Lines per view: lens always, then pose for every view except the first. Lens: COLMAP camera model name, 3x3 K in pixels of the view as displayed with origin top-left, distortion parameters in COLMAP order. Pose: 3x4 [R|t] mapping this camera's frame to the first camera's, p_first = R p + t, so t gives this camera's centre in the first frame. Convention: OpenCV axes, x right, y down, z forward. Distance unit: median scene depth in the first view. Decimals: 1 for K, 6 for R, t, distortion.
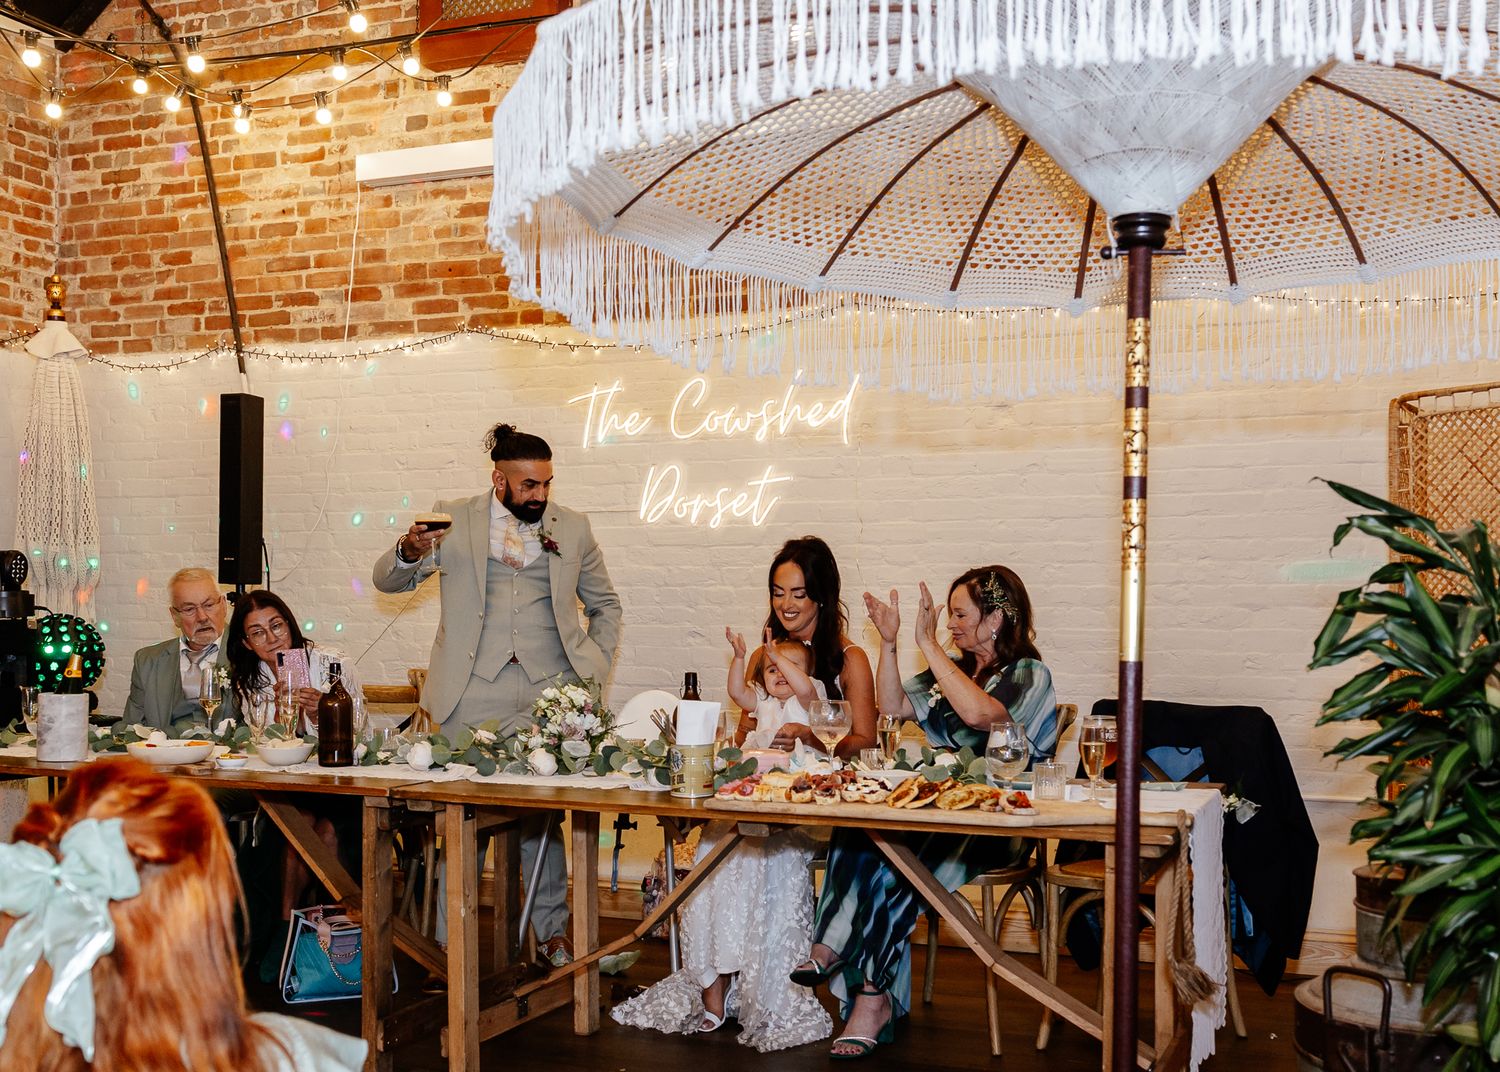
lens RADIAL K [[1703.8, 0, 752.7], [0, 1703.8, 585.3], [0, 0, 1]] dist [-0.013881, 0.037451]
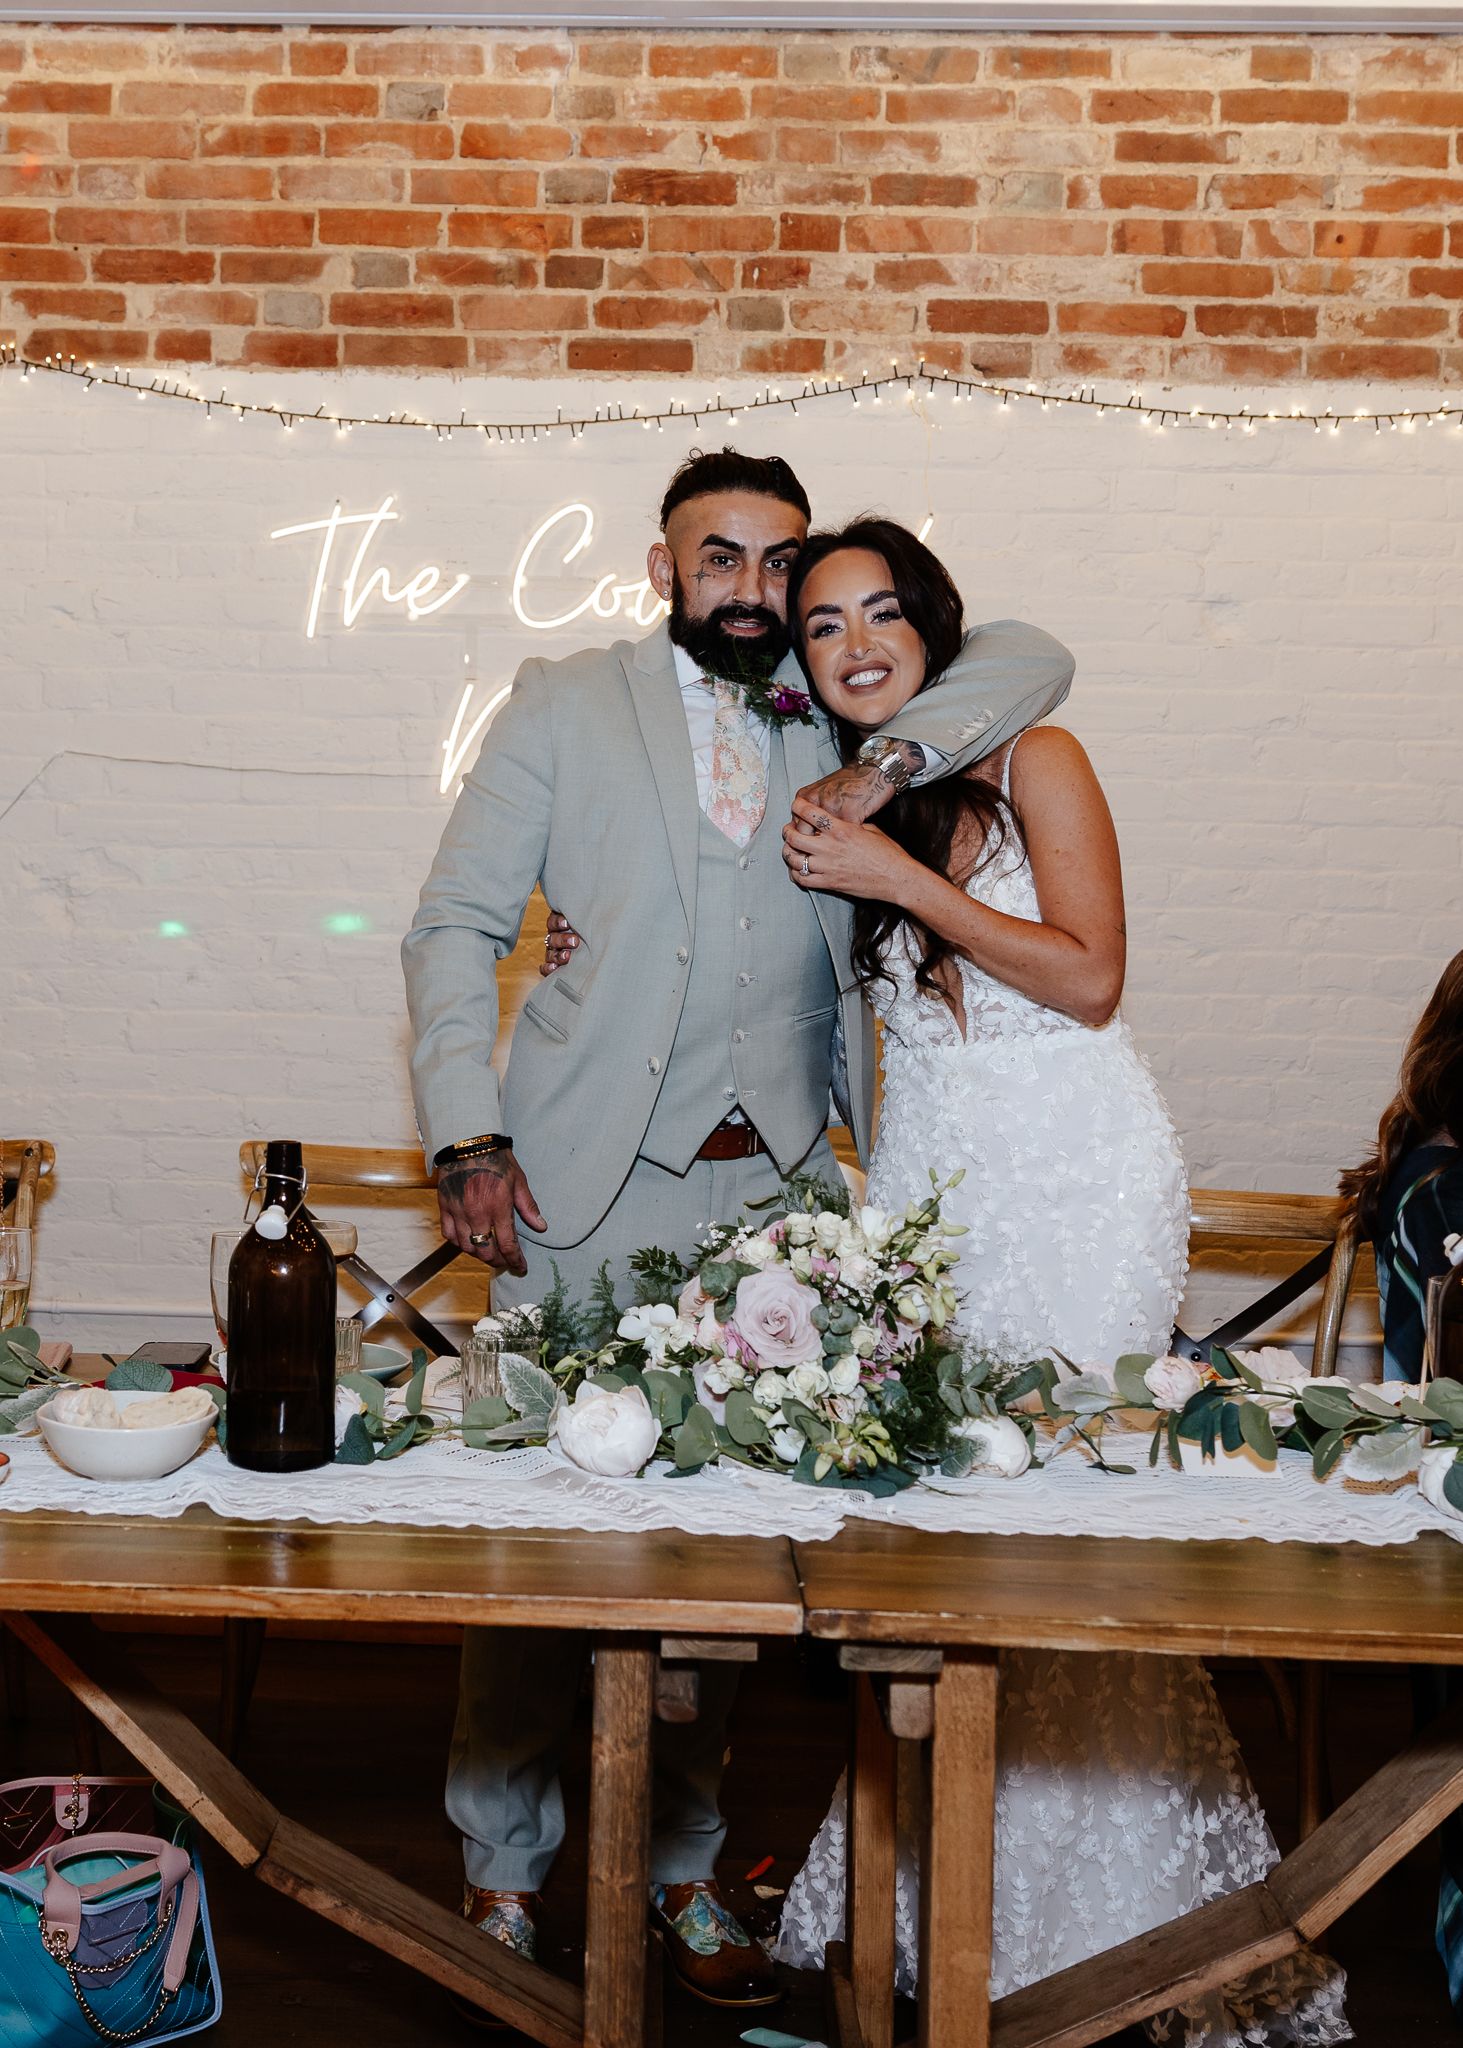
lens RADIAL K [[2326.2, 0, 726.0], [0, 2326.2, 979.7], [0, 0, 1]] dist [-0.013881, 0.037451]
pose [[0.930599, 0.014824, 0.365739, -0.309752], [-0.022594, 0.999601, 0.016975, 0.000064], [-0.365342, -0.024061, 0.930563, 0.500576]]
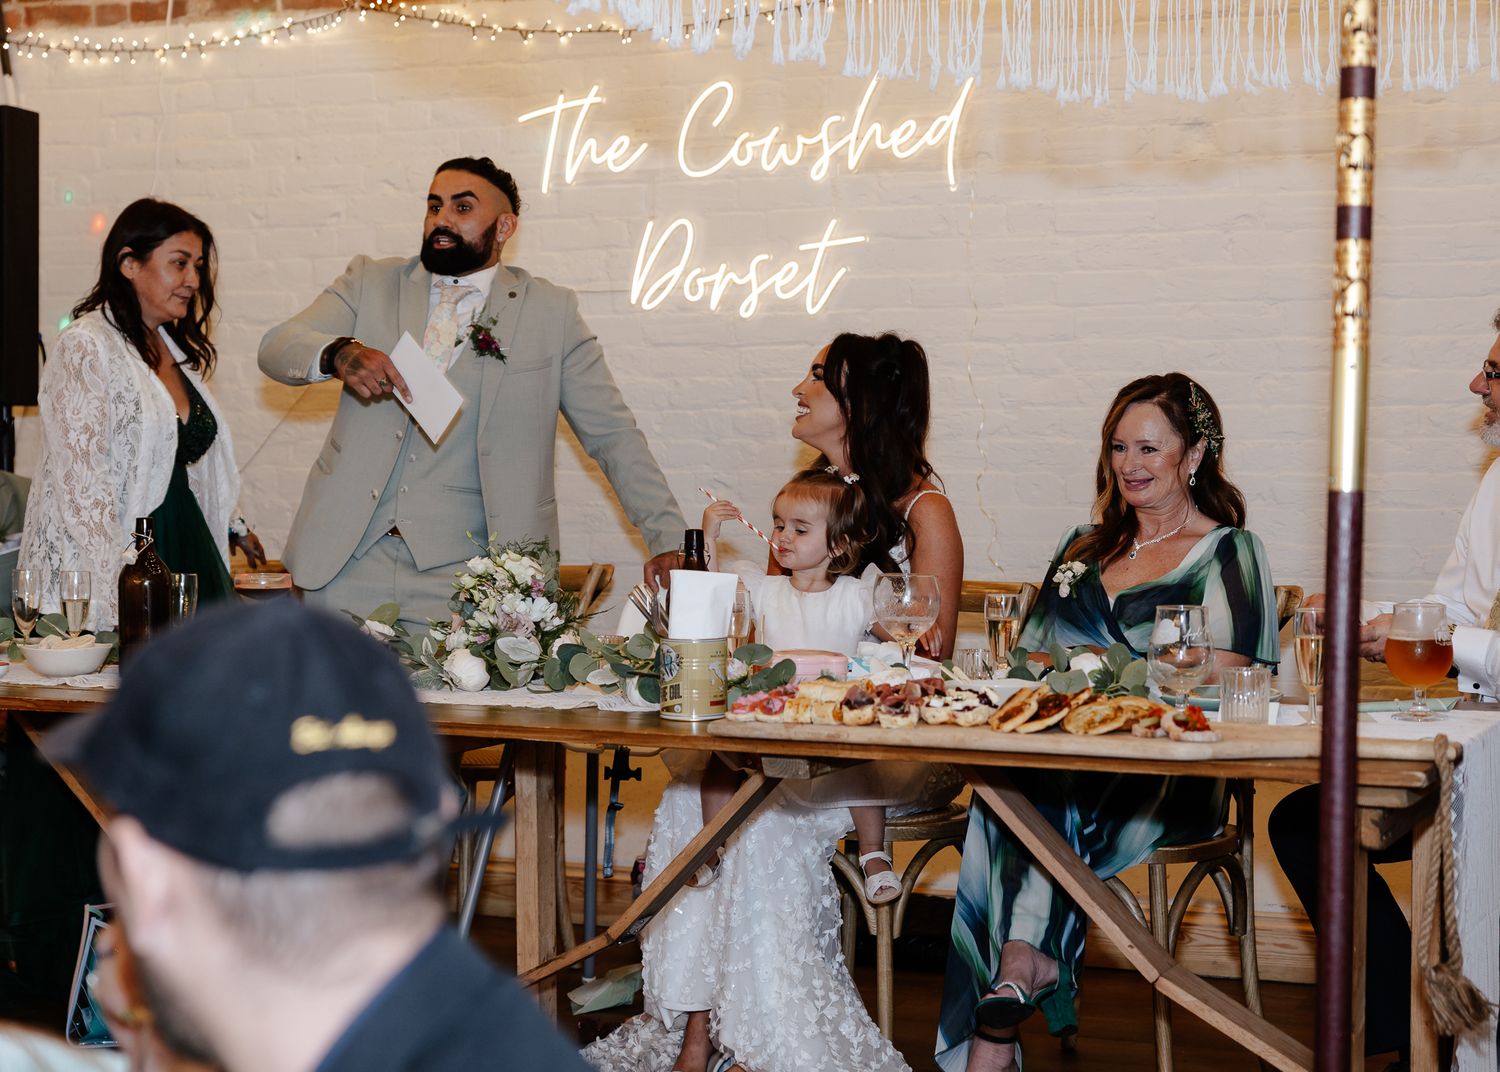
lens RADIAL K [[2713.5, 0, 839.7], [0, 2713.5, 533.8], [0, 0, 1]] dist [-0.013841, 0.215230]
pose [[0.999990, 0.001682, -0.004159, 0.022409], [-0.001542, 0.999446, 0.033254, 0.017988], [0.004212, -0.033247, 0.999438, -0.024196]]
